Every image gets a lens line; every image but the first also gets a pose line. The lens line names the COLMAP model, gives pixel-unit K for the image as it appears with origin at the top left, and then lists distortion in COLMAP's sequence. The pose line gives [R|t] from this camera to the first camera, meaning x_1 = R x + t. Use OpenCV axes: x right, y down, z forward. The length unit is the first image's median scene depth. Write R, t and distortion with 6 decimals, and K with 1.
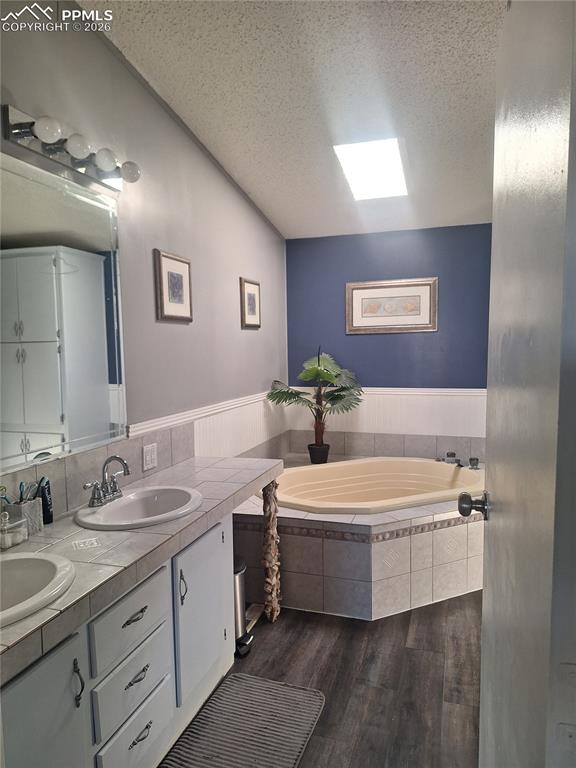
lens RADIAL K [[534.5, 0, 288.0], [0, 534.5, 384.0], [0, 0, 1]] dist [0.098810, -0.130087]
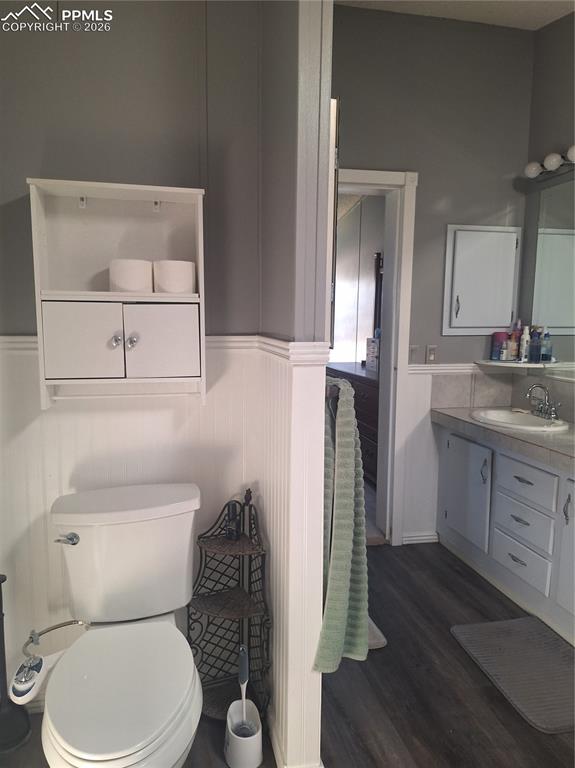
lens RADIAL K [[534.5, 0, 287.5], [0, 534.5, 384.0], [0, 0, 1]] dist [0.098810, -0.130087]
pose [[-0.844037, 0.071265, -0.531528, 0.844928], [-0.040260, 0.979914, 0.195313, -0.072553], [0.534771, 0.186250, -0.824215, 1.502739]]
